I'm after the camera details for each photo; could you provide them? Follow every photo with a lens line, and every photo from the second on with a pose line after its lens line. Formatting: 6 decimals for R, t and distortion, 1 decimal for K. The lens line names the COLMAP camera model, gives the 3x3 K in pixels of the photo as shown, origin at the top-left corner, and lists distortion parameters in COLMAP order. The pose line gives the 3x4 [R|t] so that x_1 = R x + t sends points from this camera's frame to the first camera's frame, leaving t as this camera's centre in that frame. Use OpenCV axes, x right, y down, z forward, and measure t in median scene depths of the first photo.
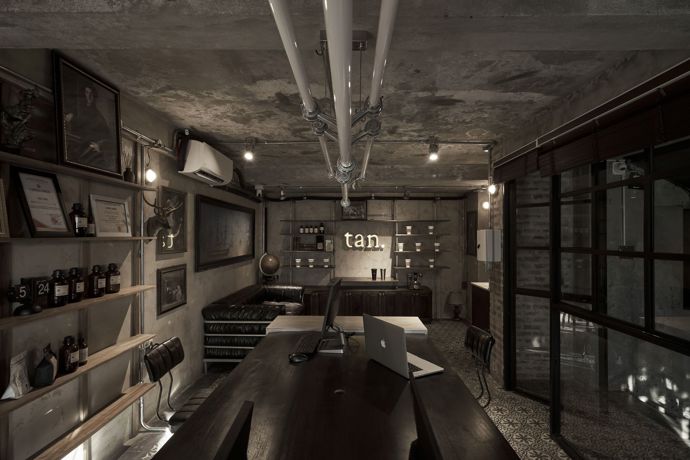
lens RADIAL K [[348.1, 0, 345.0], [0, 348.1, 230.0], [0, 0, 1]] dist [0.000473, 0.000048]
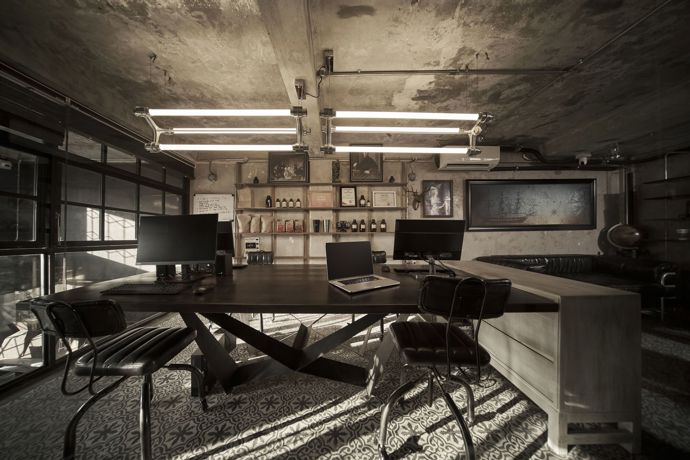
lens RADIAL K [[213.1, 0, 345.0], [0, 213.1, 230.0], [0, 0, 1]] dist [0.000407, 0.000021]
pose [[0.013719, -0.013428, -0.999816, 0.697820], [0.018285, 0.999746, -0.013176, 0.169129], [0.999739, -0.018100, 0.013961, 0.681450]]
